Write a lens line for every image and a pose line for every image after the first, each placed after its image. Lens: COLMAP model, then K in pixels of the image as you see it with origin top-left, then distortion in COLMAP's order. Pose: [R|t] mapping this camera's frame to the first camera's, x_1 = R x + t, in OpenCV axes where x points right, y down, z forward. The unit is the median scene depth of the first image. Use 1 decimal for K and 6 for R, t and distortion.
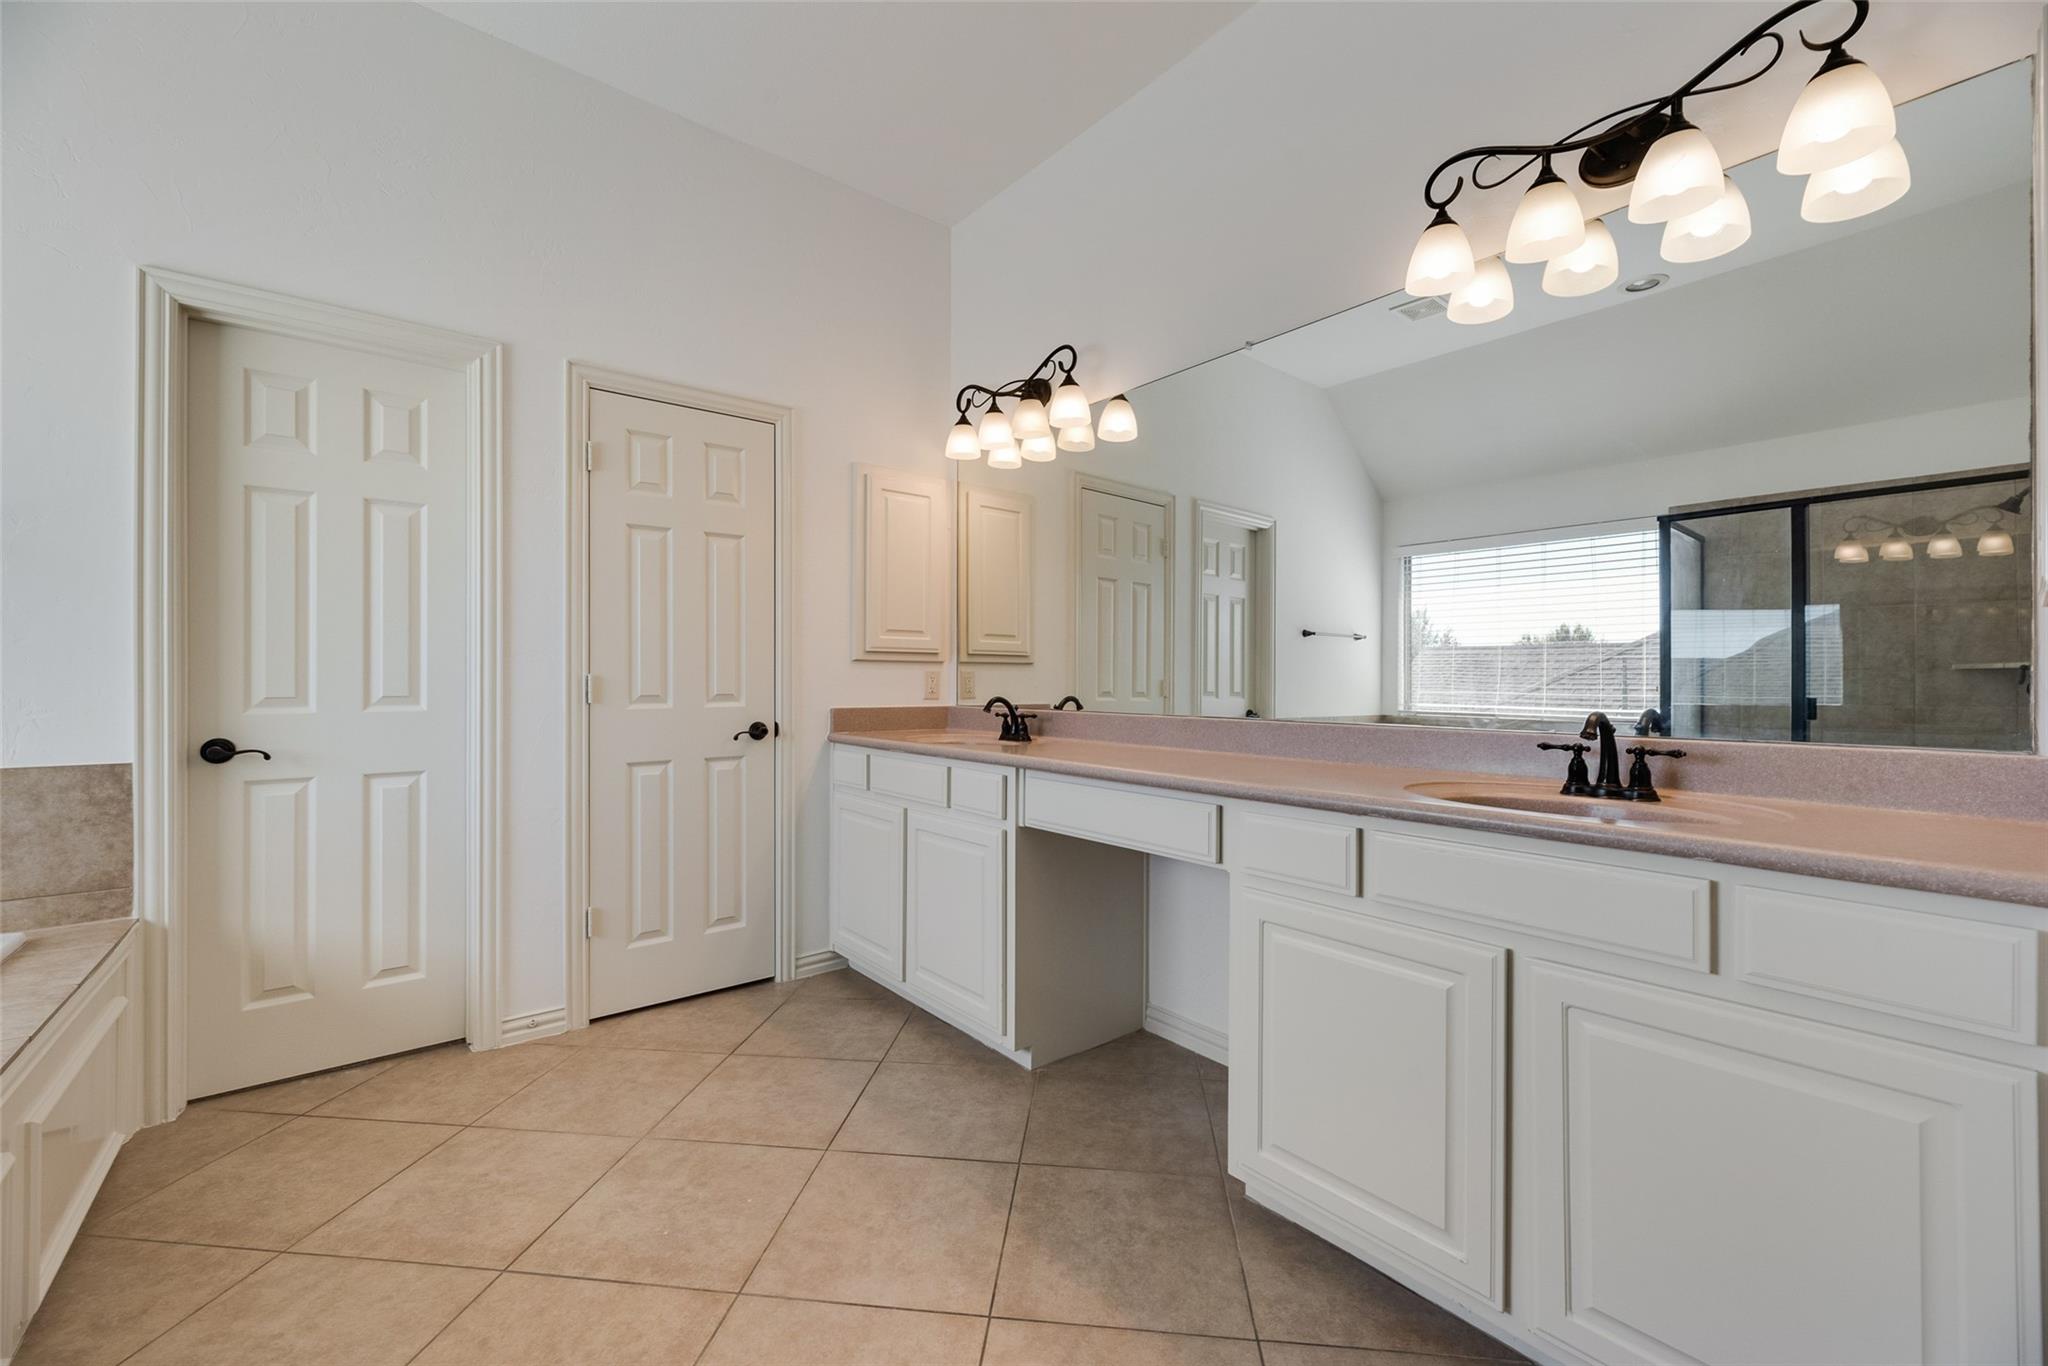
lens RADIAL K [[824.2, 0, 1022.1], [0, 824.2, 678.7], [0, 0, 1]] dist [-0.001408, -0.000336]
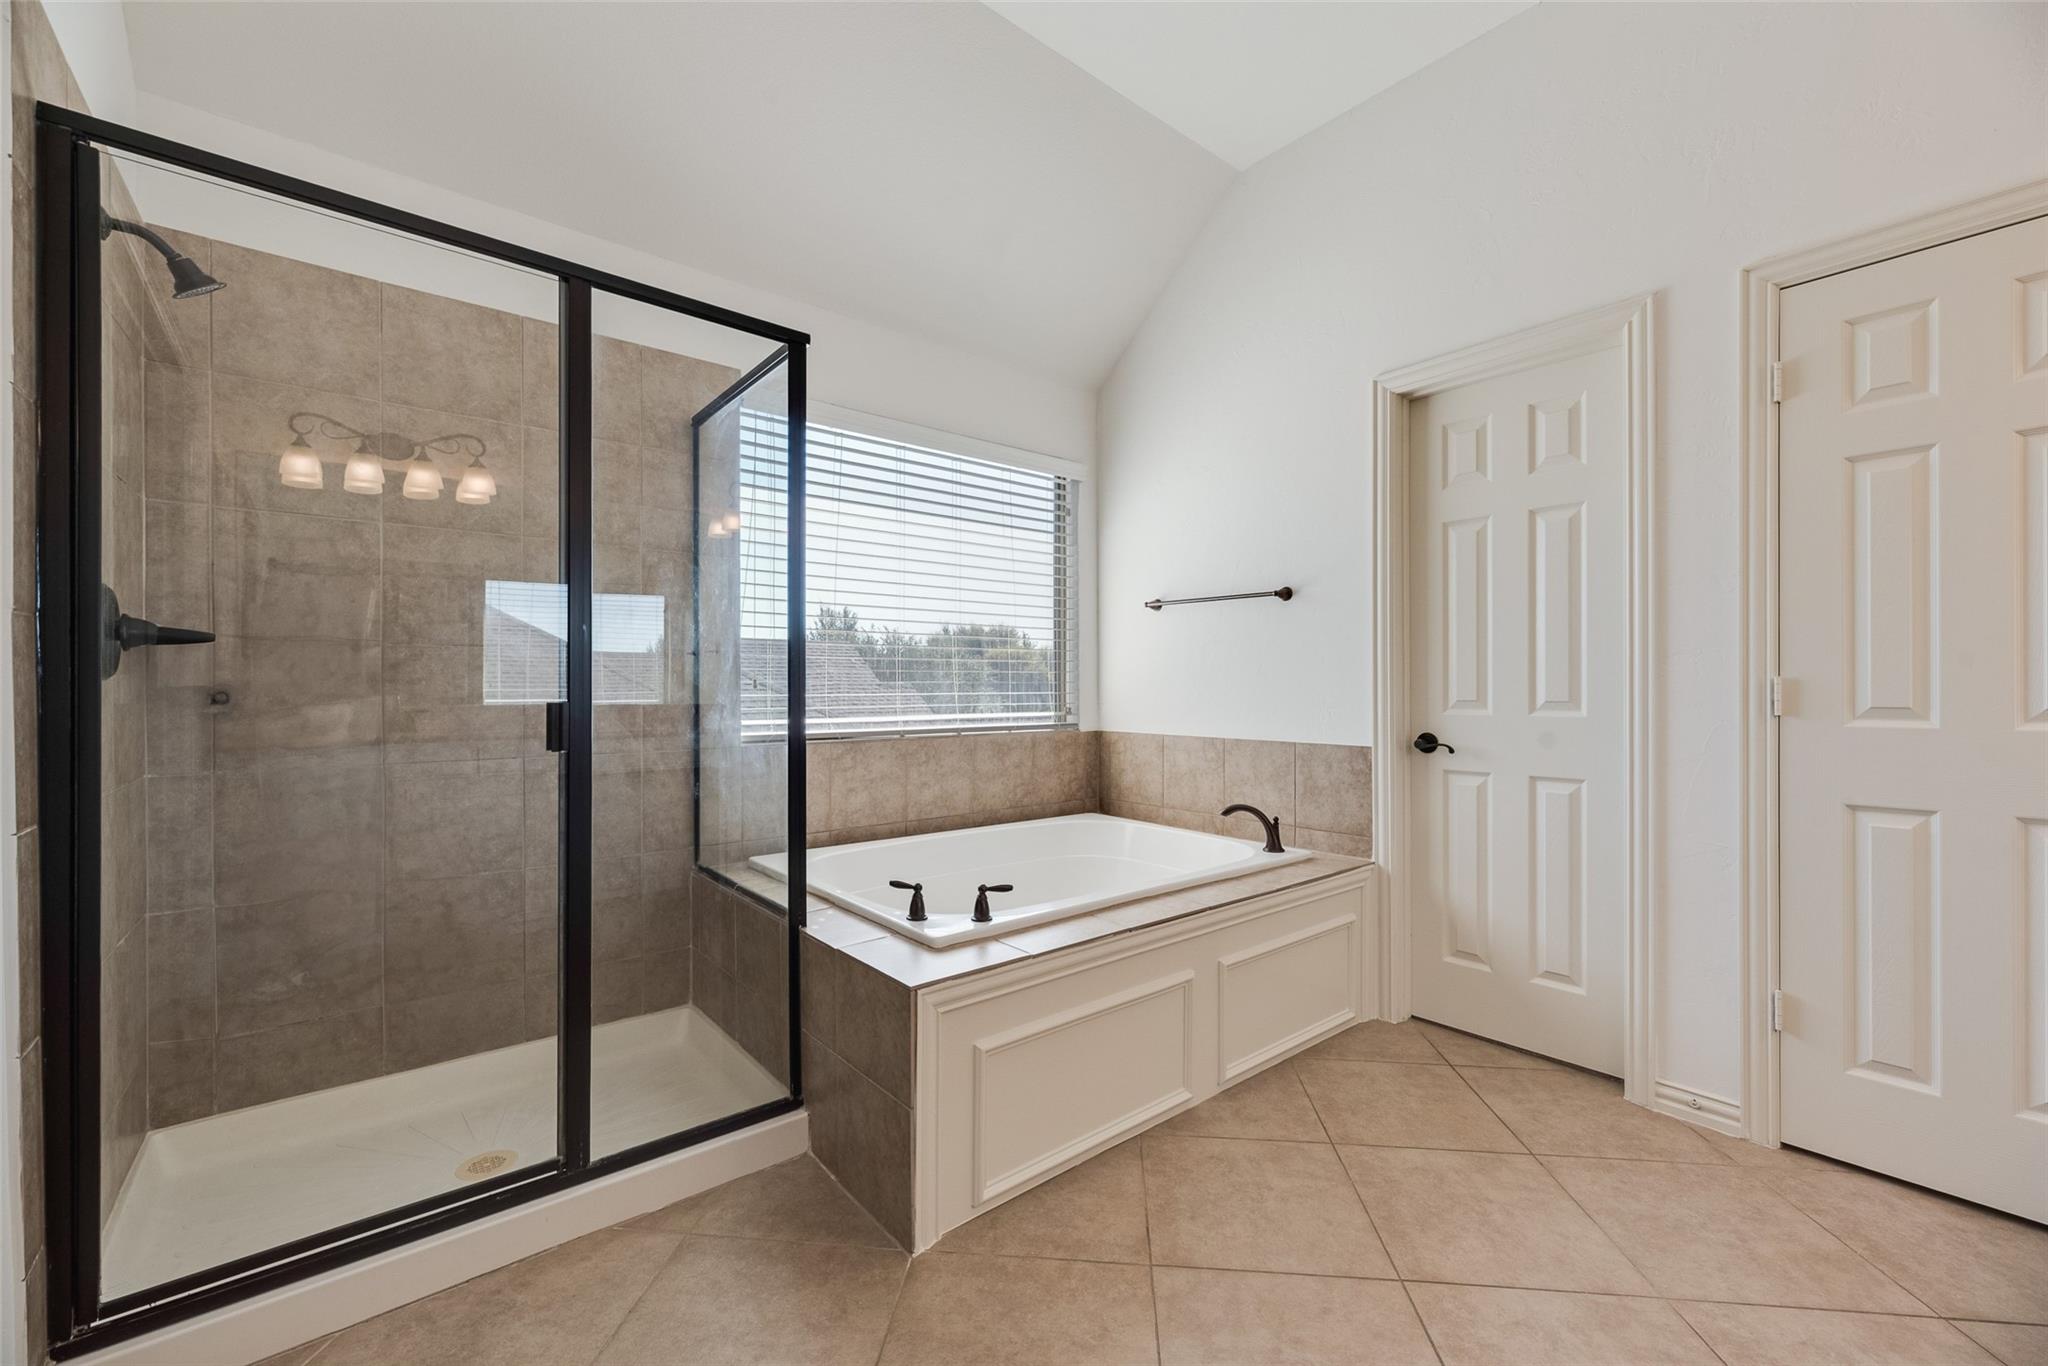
lens RADIAL K [[821.4, 0, 1026.9], [0, 821.4, 691.9], [0, 0, 1]] dist [0.001171, -0.000018]
pose [[0.023783, 0.004541, -0.999707, 0.234516], [0.001403, 0.999989, 0.004576, 0.004668], [0.999716, -0.001511, 0.023777, 0.358910]]
